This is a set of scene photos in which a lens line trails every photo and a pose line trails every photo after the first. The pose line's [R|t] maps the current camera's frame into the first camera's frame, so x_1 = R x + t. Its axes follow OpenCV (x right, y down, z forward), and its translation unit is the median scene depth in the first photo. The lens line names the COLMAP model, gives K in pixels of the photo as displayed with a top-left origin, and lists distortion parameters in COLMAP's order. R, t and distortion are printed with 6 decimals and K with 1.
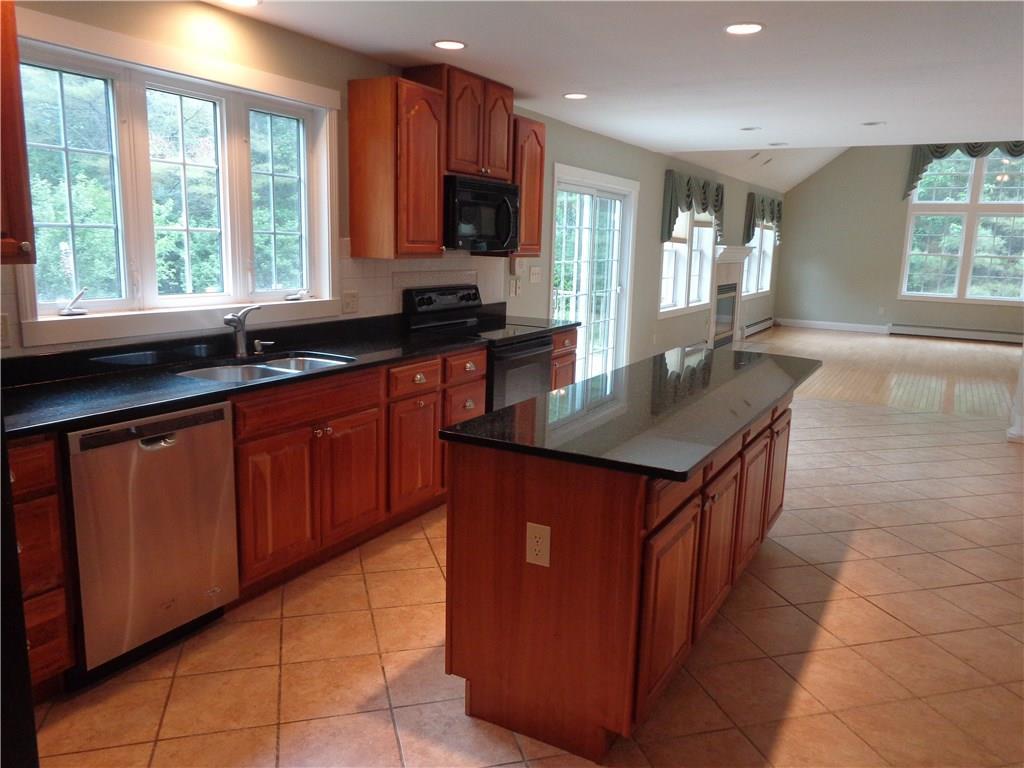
lens RADIAL K [[767.1, 0, 514.0], [0, 767.1, 384.1], [0, 0, 1]] dist [-0.008586, -0.003681]
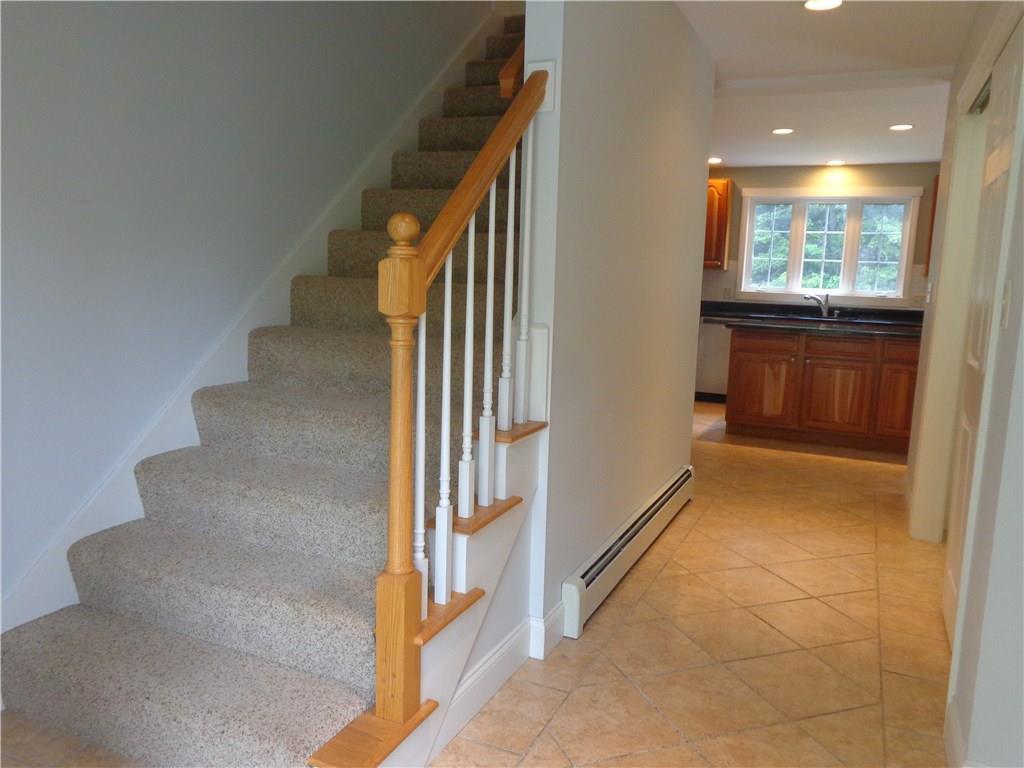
lens RADIAL K [[767.1, 0, 510.3], [0, 767.1, 379.4], [0, 0, 1]] dist [-0.008586, -0.003681]
pose [[0.080598, 0.115046, -0.990085, 1.568844], [-0.213588, 0.972236, 0.095585, 0.108524], [0.973593, 0.203766, 0.102933, -0.068791]]
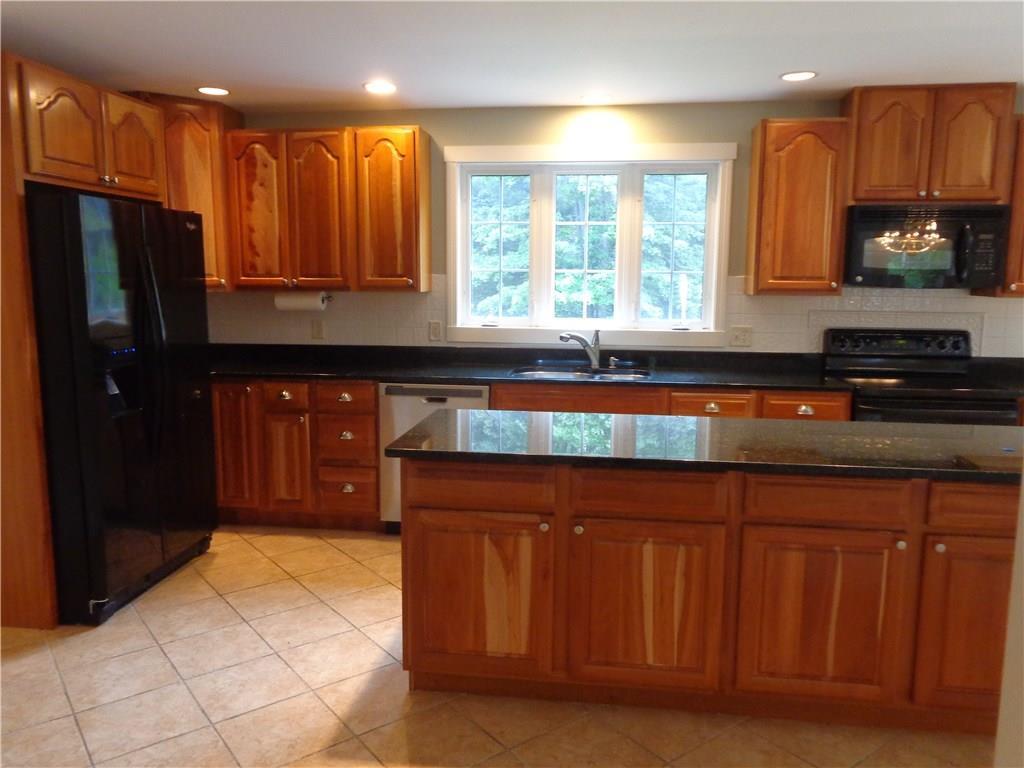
lens RADIAL K [[767.1, 0, 514.2], [0, 767.1, 382.4], [0, 0, 1]] dist [-0.008586, -0.003681]
pose [[0.378251, 0.104216, -0.919818, 0.688064], [-0.167058, 0.985013, 0.042905, -0.038637], [0.910504, 0.137434, 0.389993, 0.329193]]
